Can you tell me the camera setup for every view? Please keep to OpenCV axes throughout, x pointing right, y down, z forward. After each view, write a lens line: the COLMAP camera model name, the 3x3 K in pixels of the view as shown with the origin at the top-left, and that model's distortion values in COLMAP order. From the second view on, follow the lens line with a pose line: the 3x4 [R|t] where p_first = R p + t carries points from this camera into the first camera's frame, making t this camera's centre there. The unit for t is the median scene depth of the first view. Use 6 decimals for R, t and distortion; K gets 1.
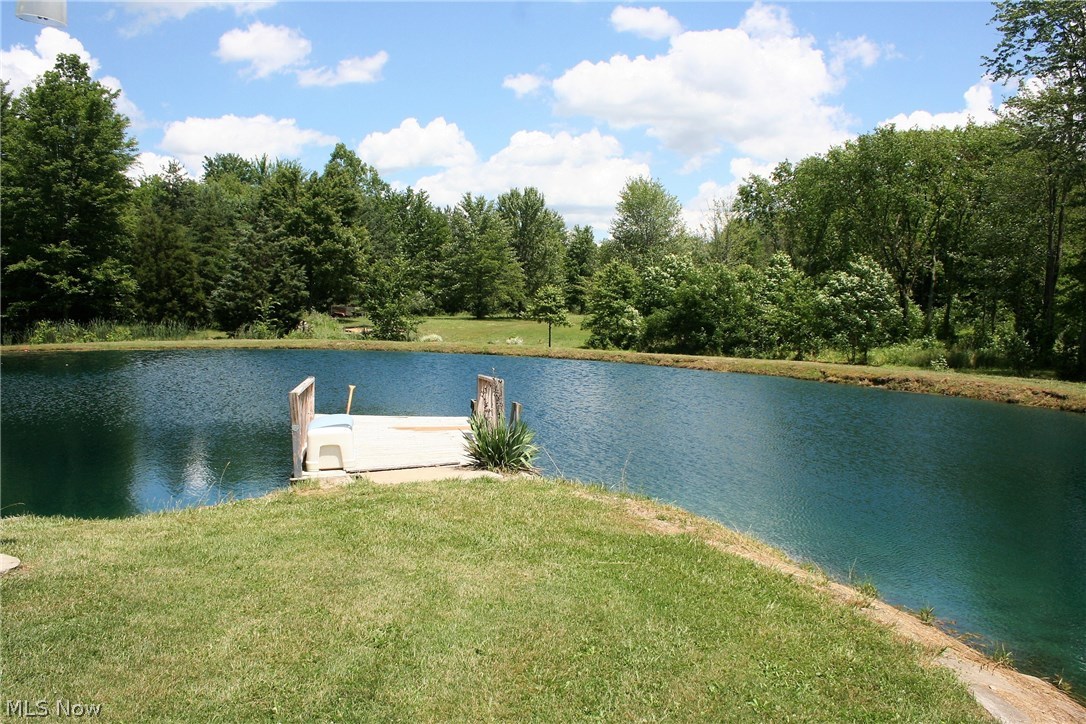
lens RADIAL K [[907.4, 0, 544.0], [0, 907.4, 398.4], [0, 0, 1]] dist [-0.175401, 0.108811]
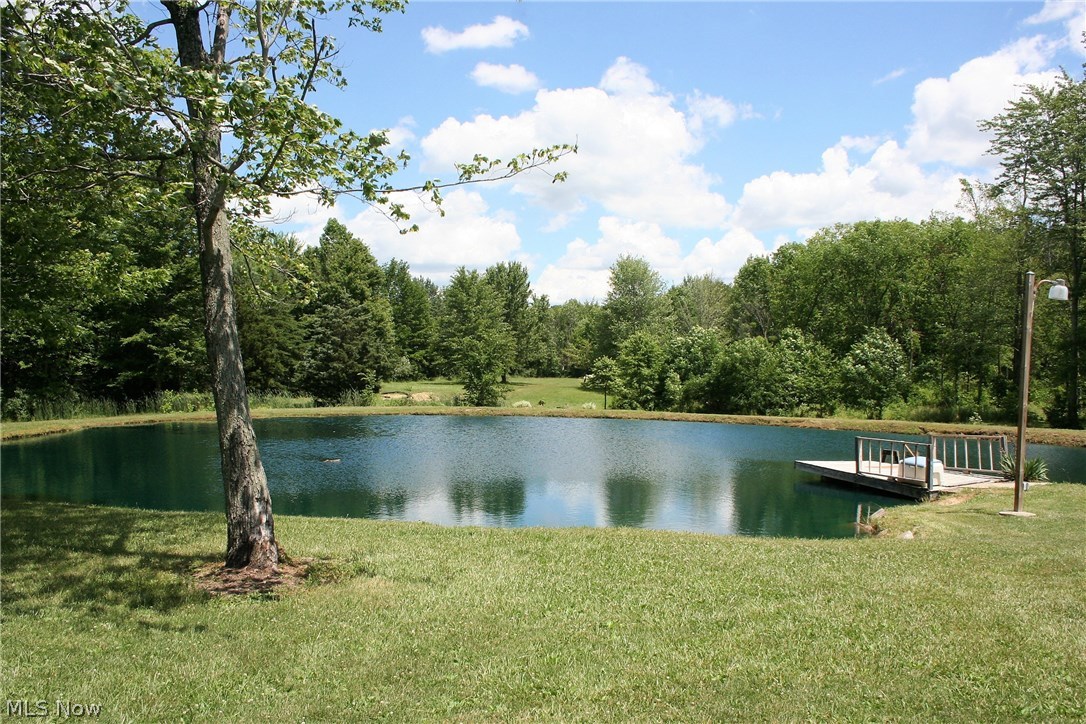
lens RADIAL K [[925.7, 0, 541.6], [0, 925.7, 390.0], [0, 0, 1]] dist [-0.150440, 0.124936]
pose [[0.989953, -0.011462, 0.140934, -0.231038], [0.022038, 0.997036, -0.073714, 0.003689], [-0.139671, 0.076079, 0.987271, -0.151428]]
